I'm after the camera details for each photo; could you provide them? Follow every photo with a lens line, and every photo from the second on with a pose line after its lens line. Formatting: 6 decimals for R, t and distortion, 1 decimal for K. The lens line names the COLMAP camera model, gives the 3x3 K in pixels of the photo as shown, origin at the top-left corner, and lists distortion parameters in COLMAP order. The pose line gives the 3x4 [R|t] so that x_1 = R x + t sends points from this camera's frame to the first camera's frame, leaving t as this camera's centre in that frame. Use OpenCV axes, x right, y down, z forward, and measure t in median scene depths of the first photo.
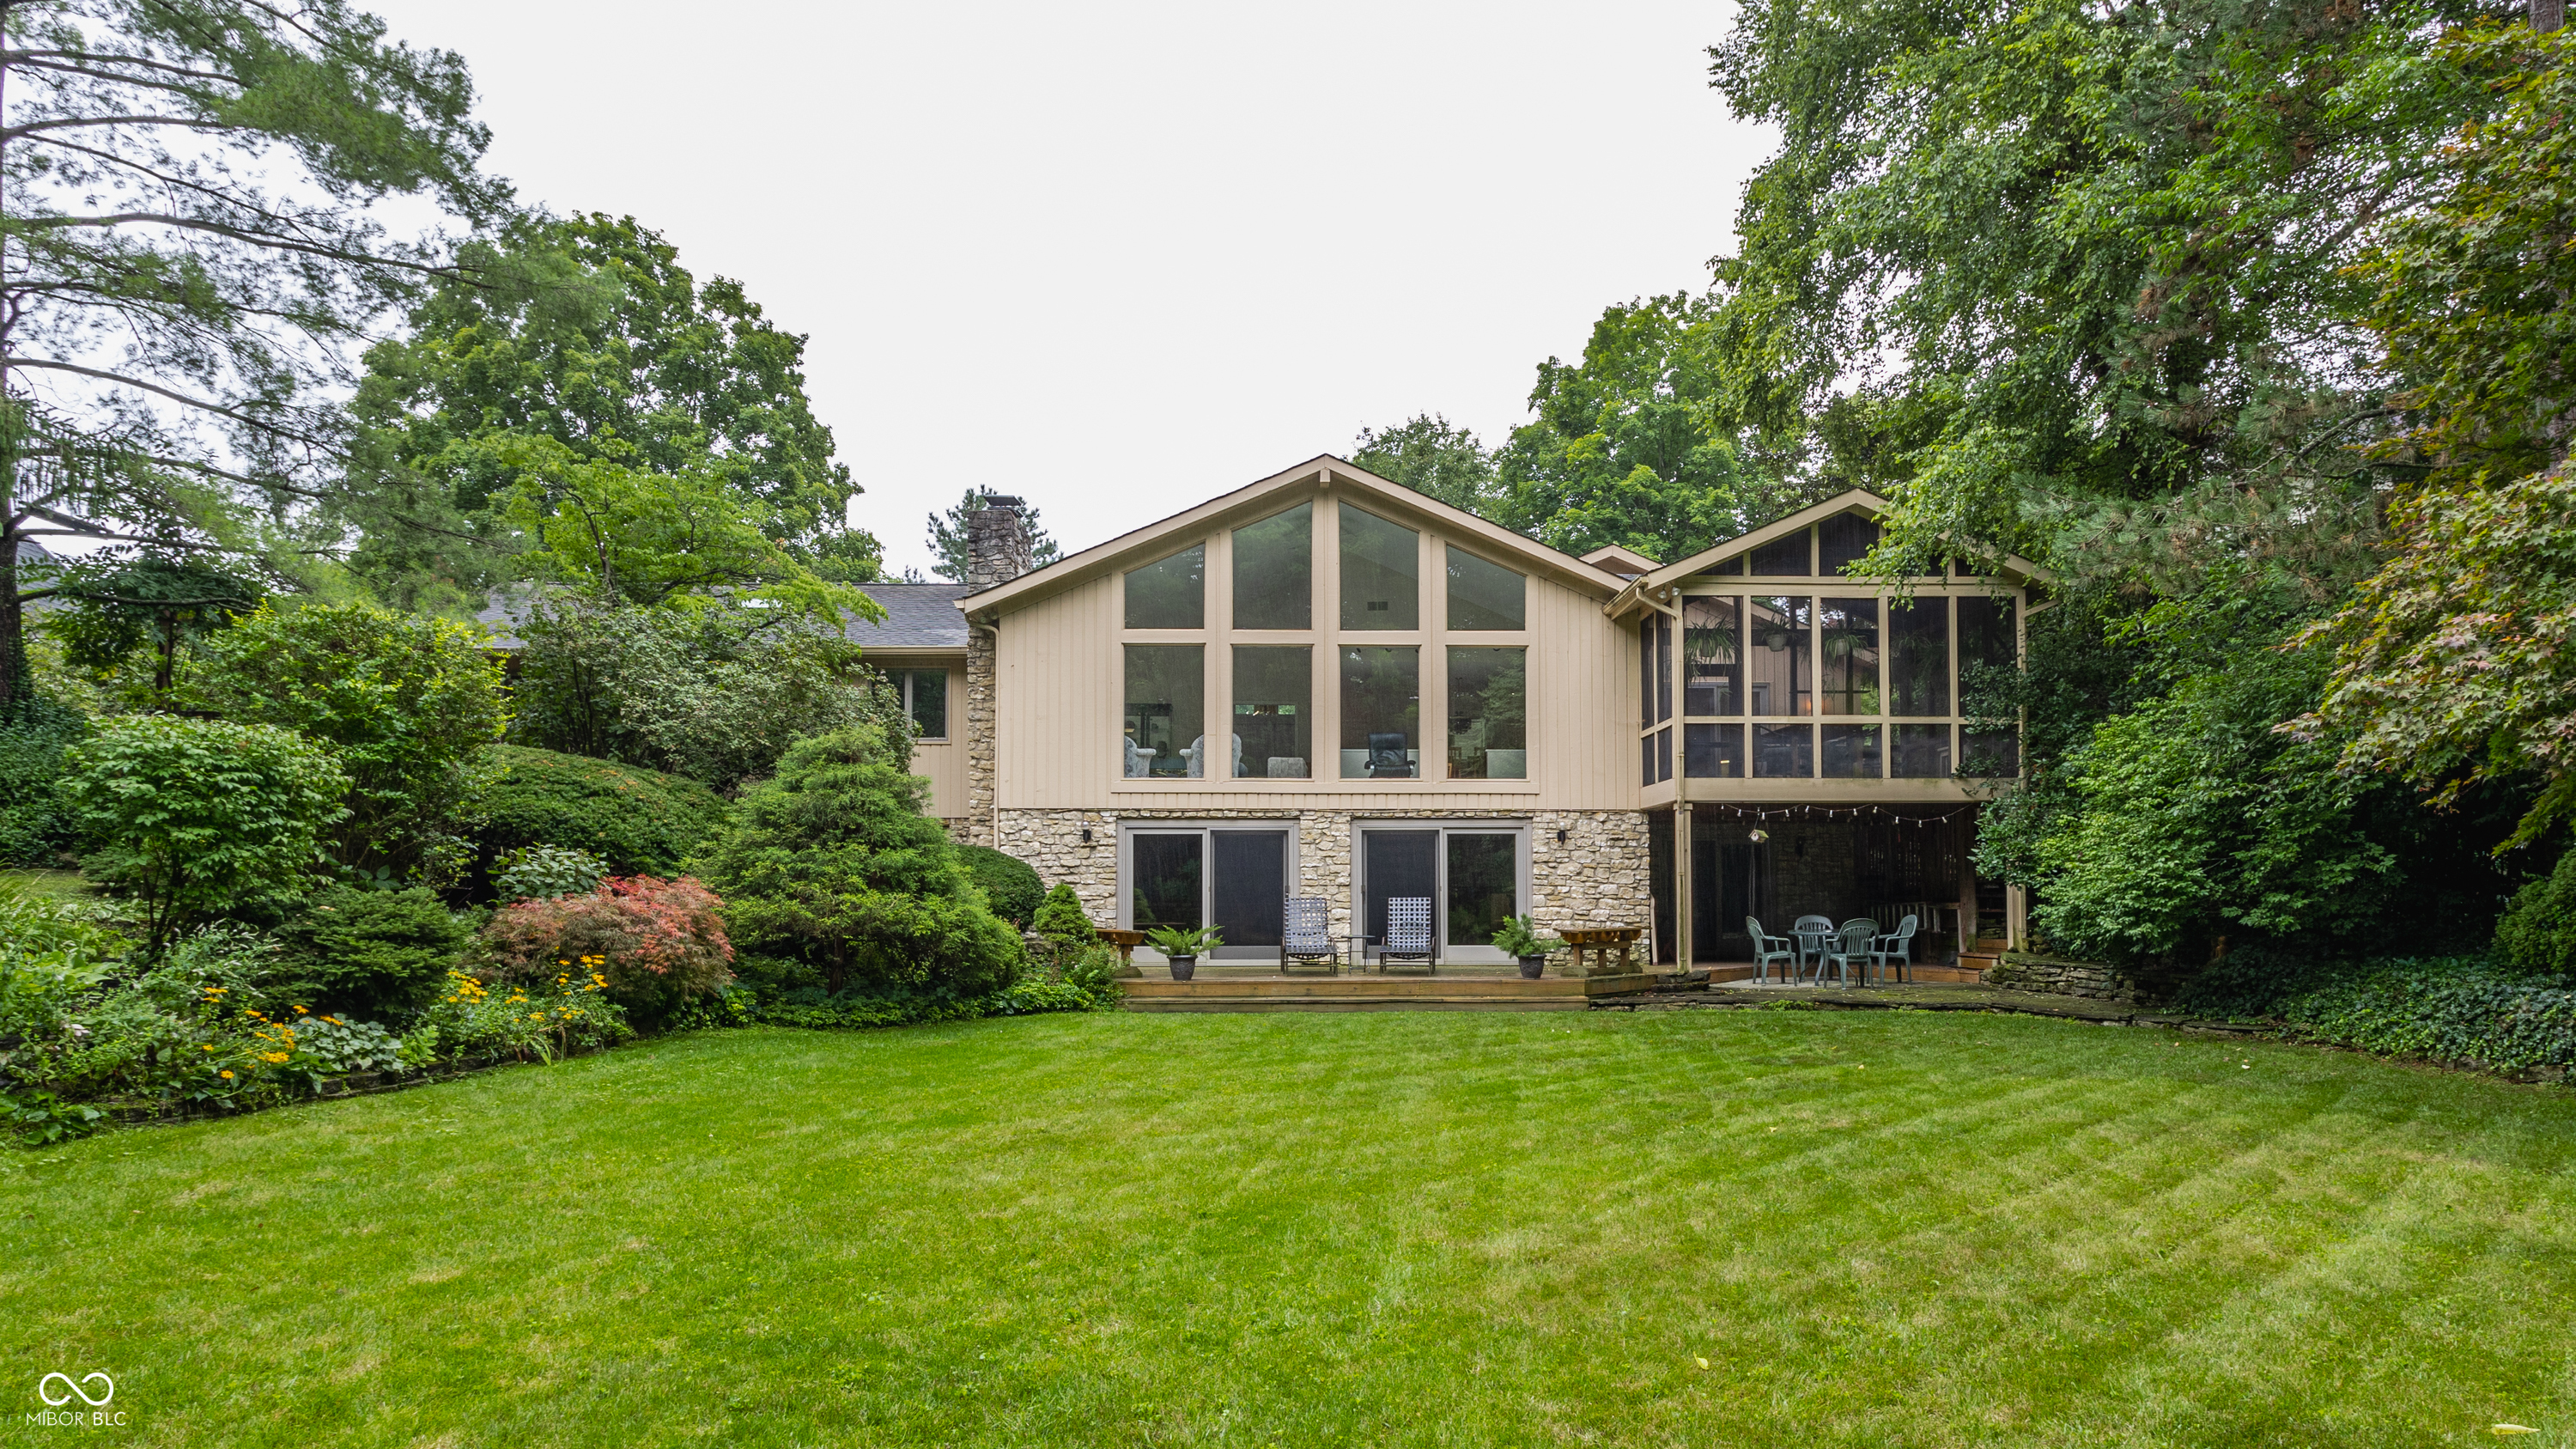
lens RADIAL K [[1355.8, 0, 1288.7], [0, 1355.8, 847.8], [0, 0, 1]] dist [0.004048, 0.000441]
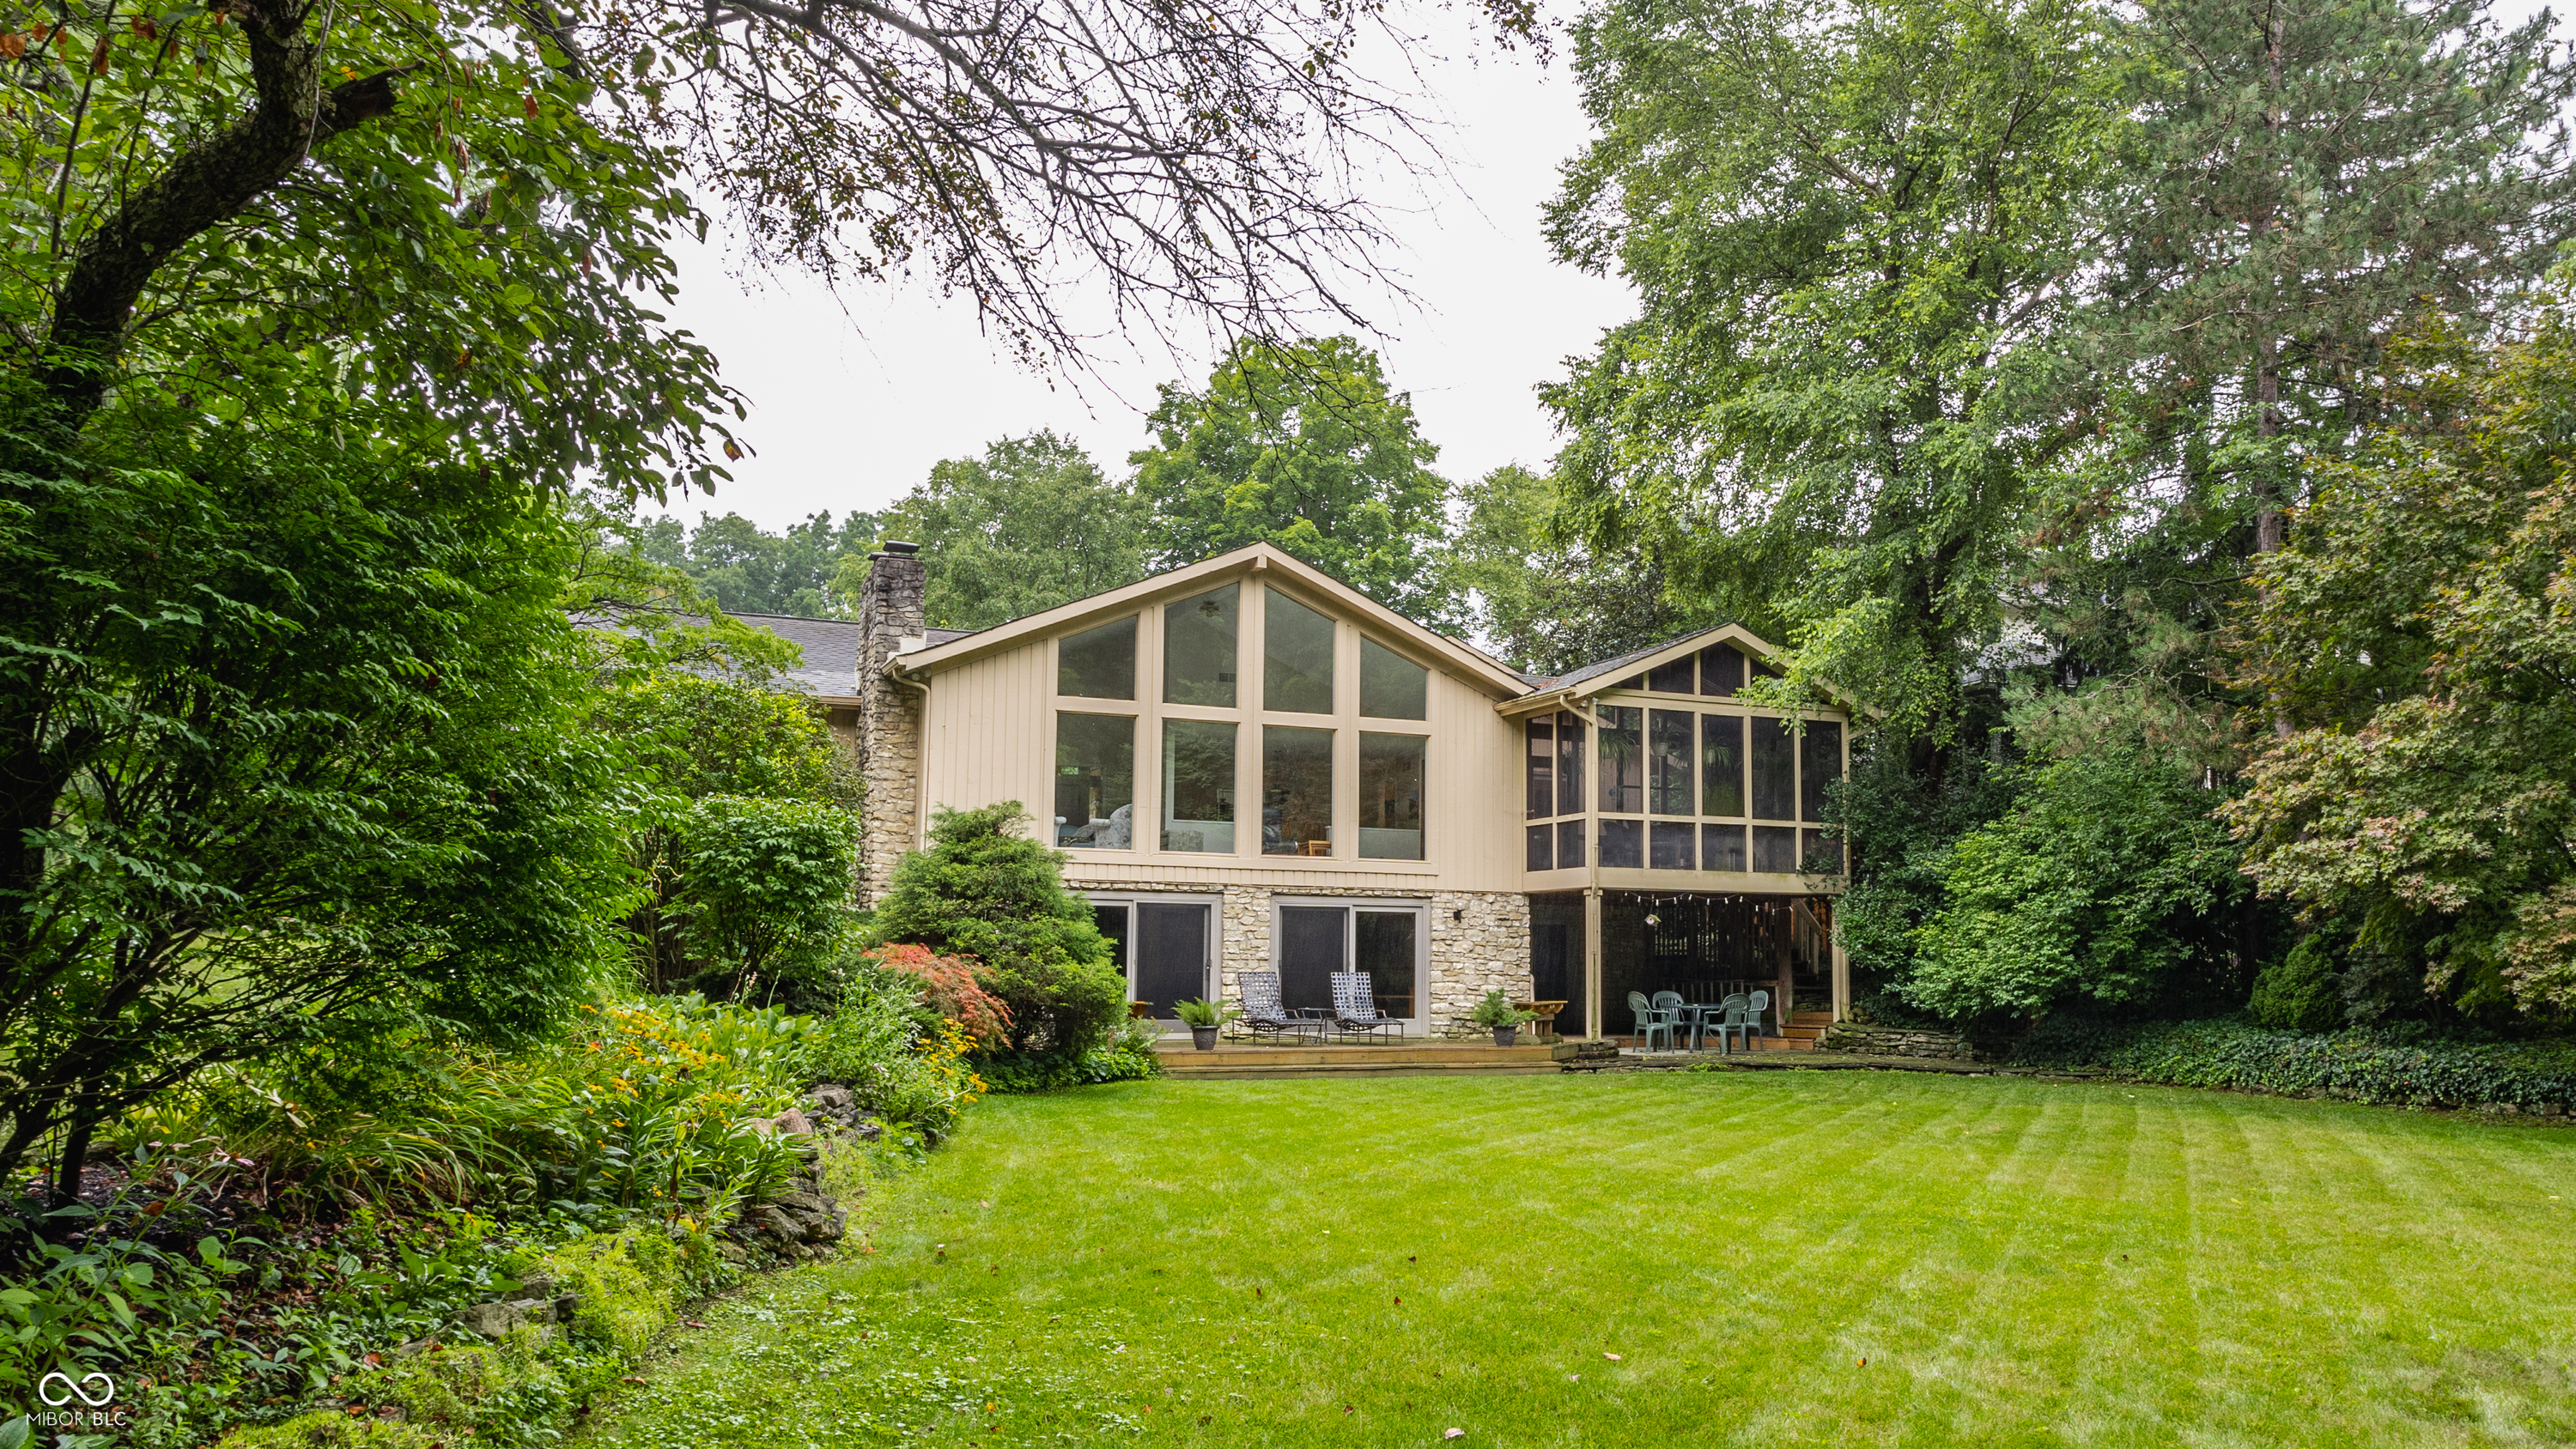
lens RADIAL K [[1532.2, 0, 1287.3], [0, 1532.2, 847.2], [0, 0, 1]] dist [0.000859, 0.001889]
pose [[0.947251, 0.034793, 0.318599, -0.329201], [-0.019778, 0.998541, -0.050244, 0.001022], [-0.319883, 0.041292, 0.946557, -0.106314]]
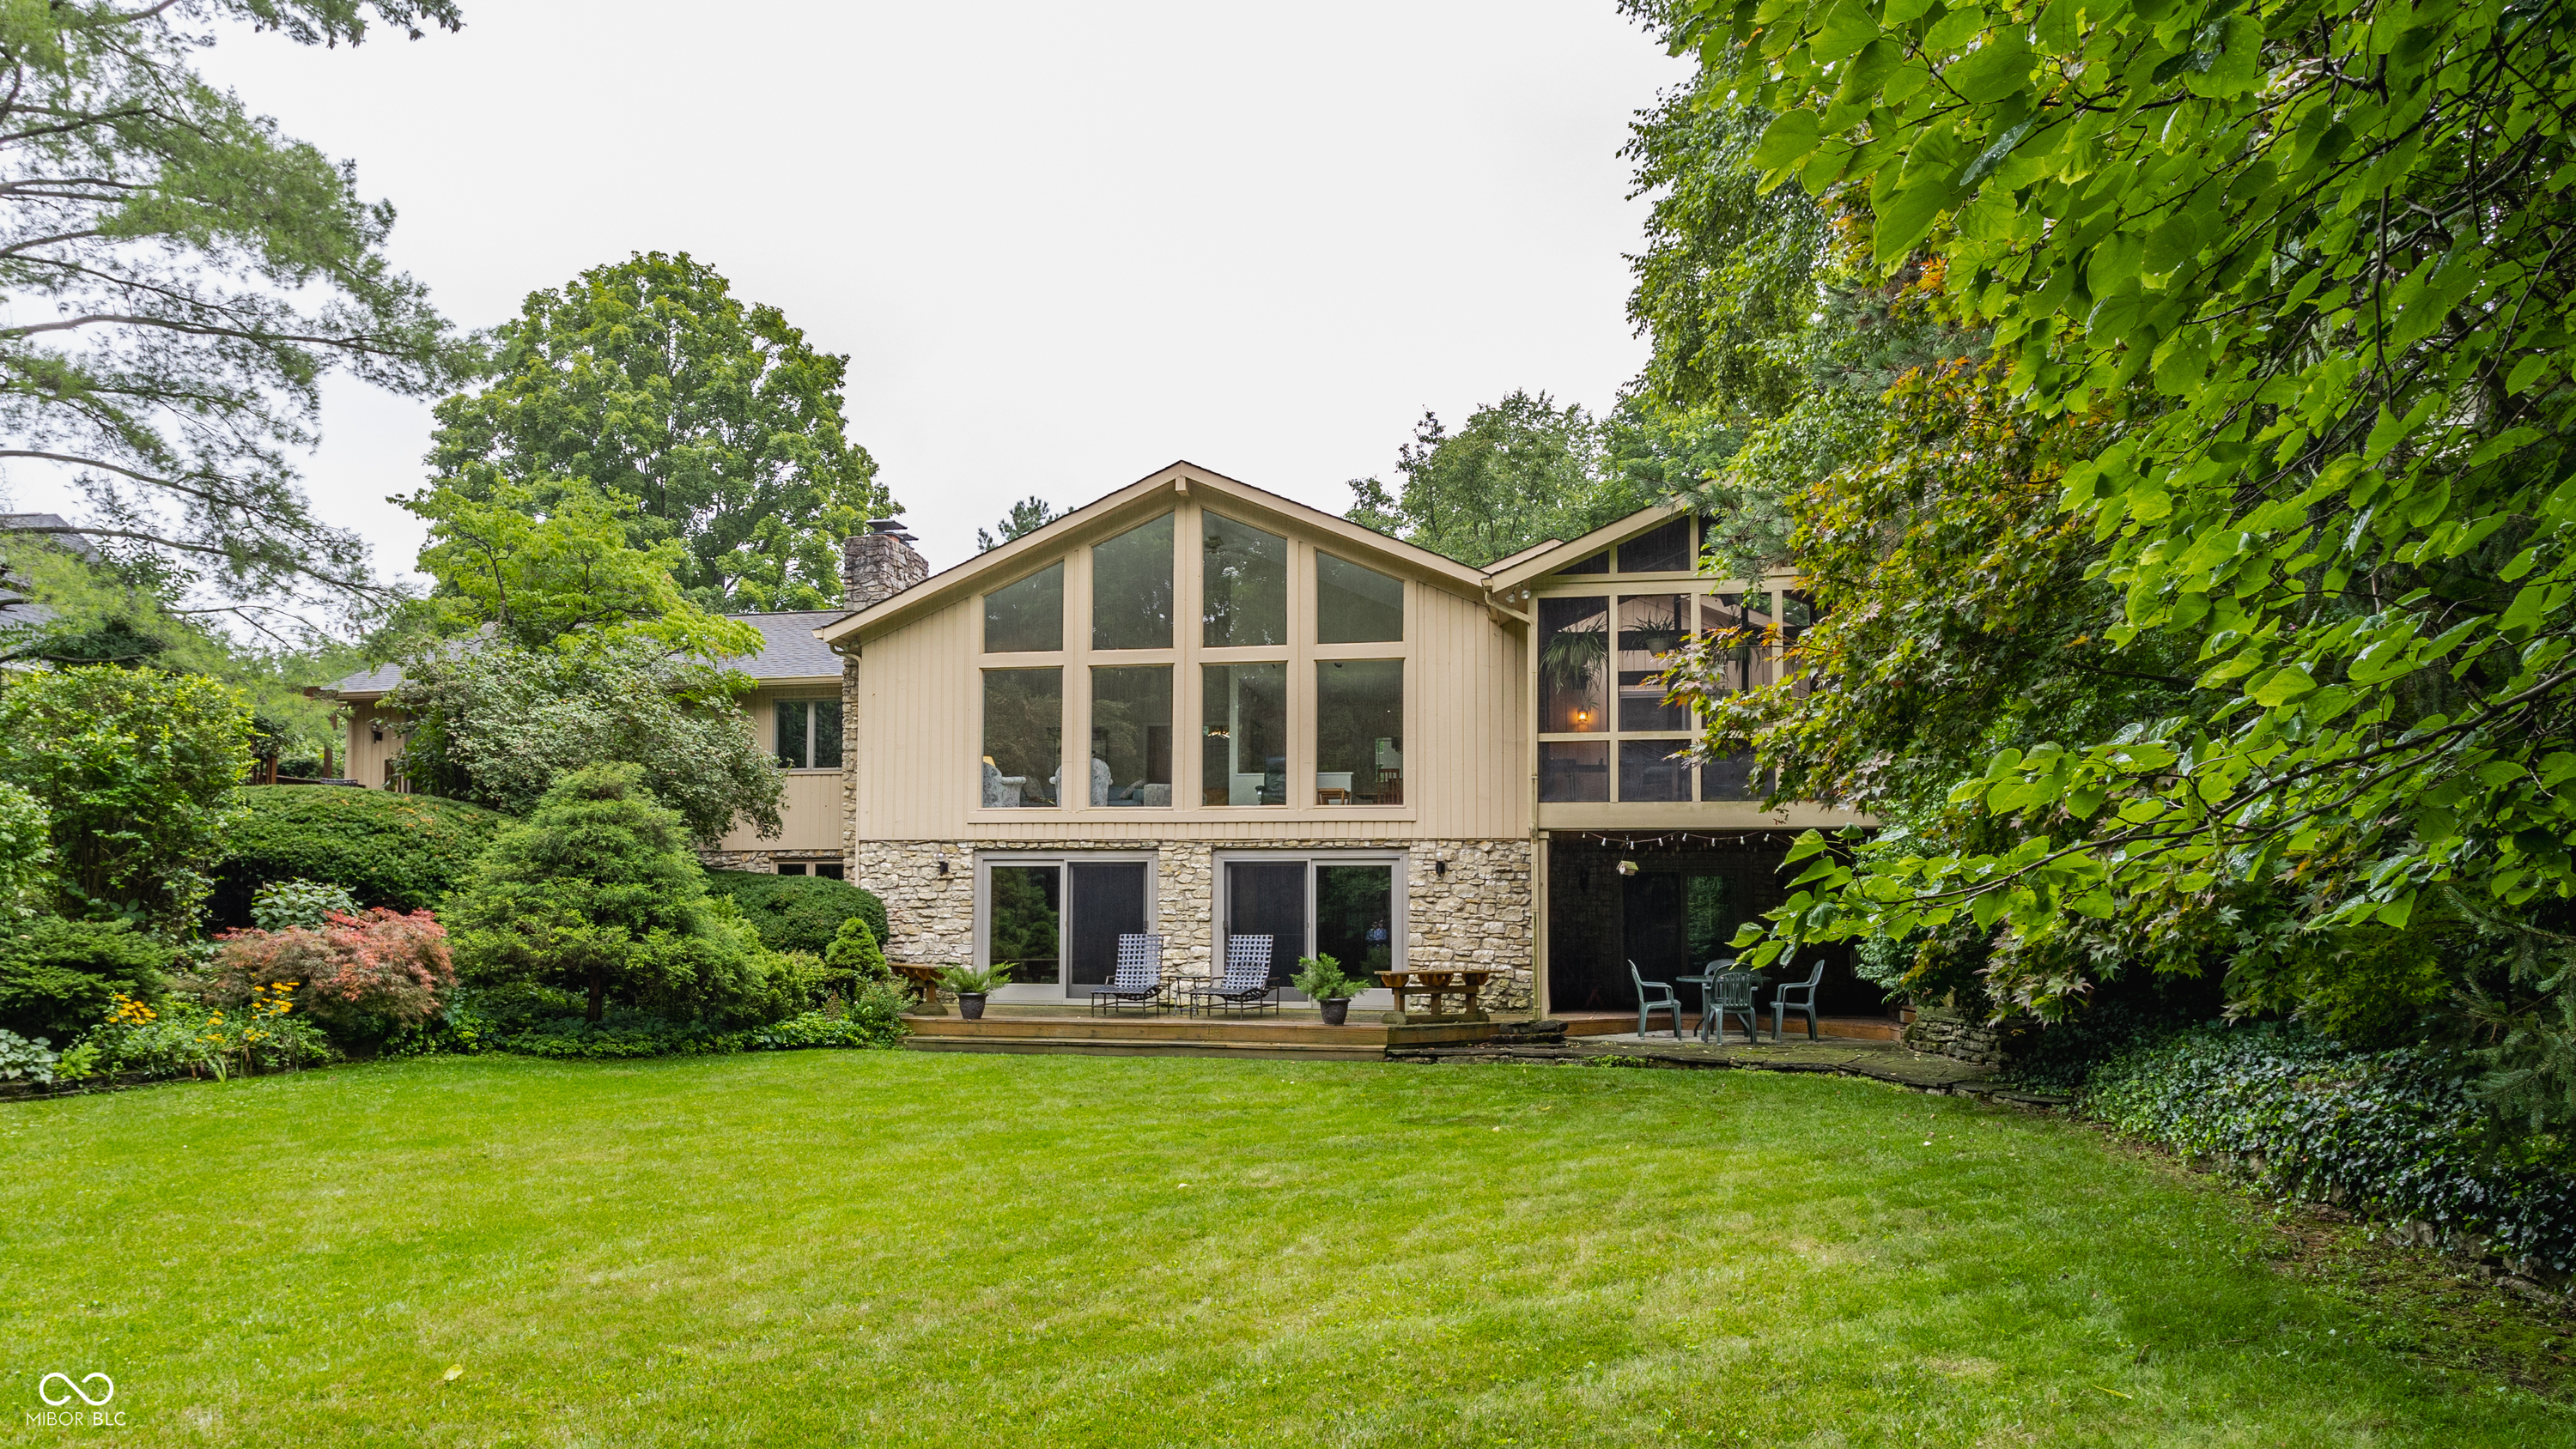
lens RADIAL K [[1532.2, 0, 1287.3], [0, 1532.2, 847.2], [0, 0, 1]] dist [0.000859, 0.001889]
pose [[0.976560, -0.003688, -0.215213, 0.339126], [-0.000152, 0.999841, -0.017825, -0.004400], [0.215245, 0.017440, 0.976404, -0.014095]]
